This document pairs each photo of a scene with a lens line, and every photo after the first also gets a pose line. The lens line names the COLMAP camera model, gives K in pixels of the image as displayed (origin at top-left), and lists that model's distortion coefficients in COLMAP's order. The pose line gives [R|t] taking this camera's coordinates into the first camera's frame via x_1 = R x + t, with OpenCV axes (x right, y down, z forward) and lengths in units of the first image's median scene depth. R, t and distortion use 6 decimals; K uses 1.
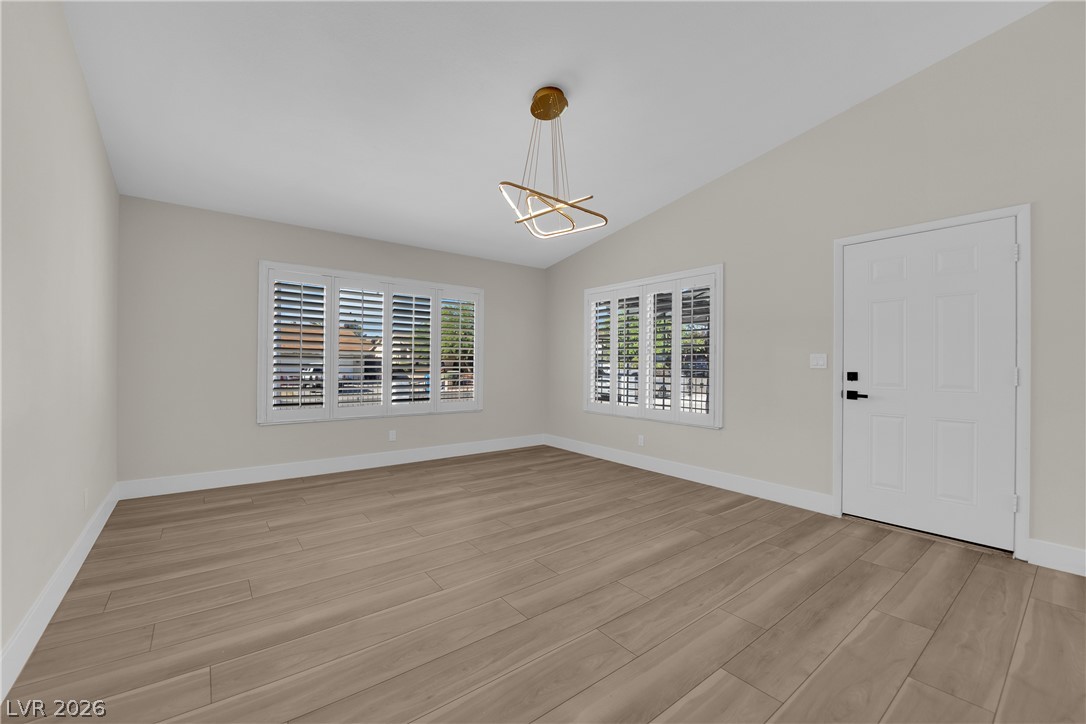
lens RADIAL K [[438.0, 0, 539.8], [0, 438.0, 363.7], [0, 0, 1]] dist [-0.007795, -0.005321]
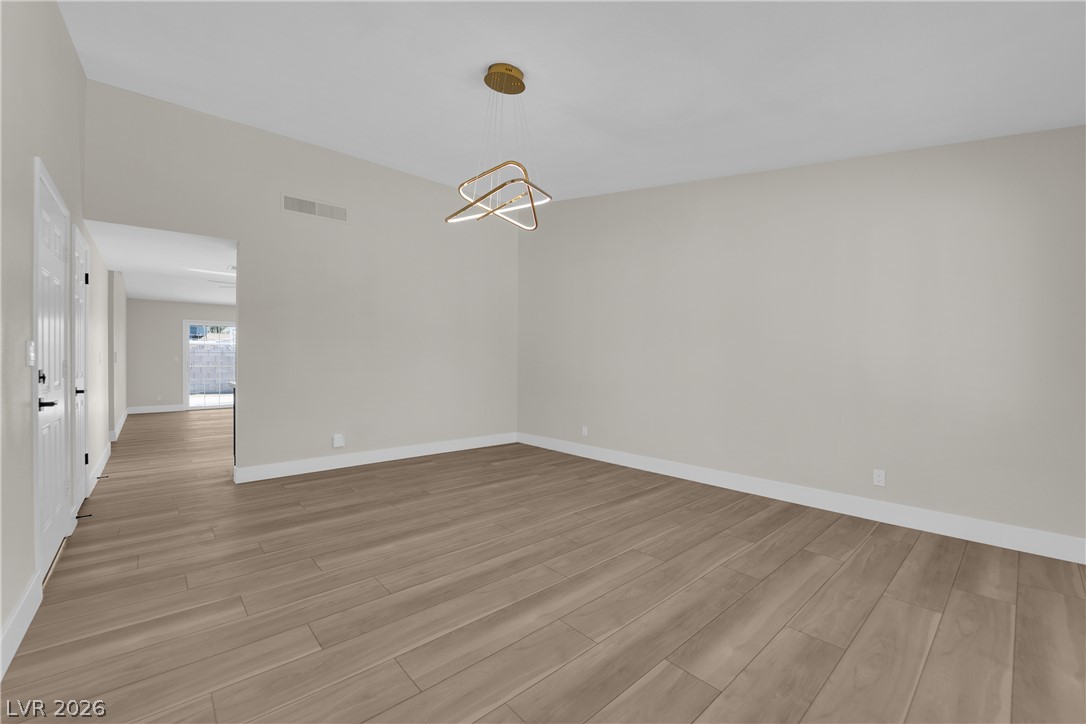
lens RADIAL K [[436.4, 0, 540.2], [0, 436.4, 376.8], [0, 0, 1]] dist [-0.010768, -0.000329]
pose [[-0.997608, -0.012230, -0.068032, 0.001150], [-0.014669, 0.999263, 0.035474, -0.005026], [0.067548, 0.036387, -0.997052, 1.852644]]
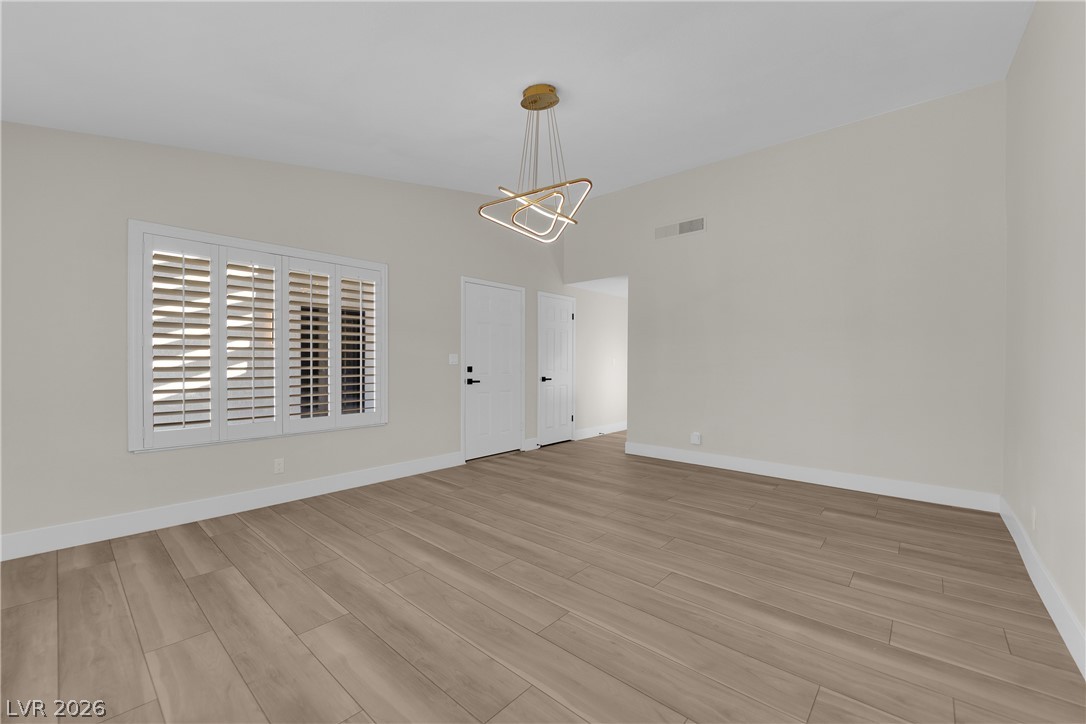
lens RADIAL K [[438.0, 0, 539.8], [0, 438.0, 363.7], [0, 0, 1]] dist [-0.007795, -0.005321]
pose [[-0.184258, -0.013295, 0.982788, -0.918819], [-0.006268, 0.999904, 0.012351, -0.012182], [-0.982858, -0.003884, -0.184323, 1.144145]]
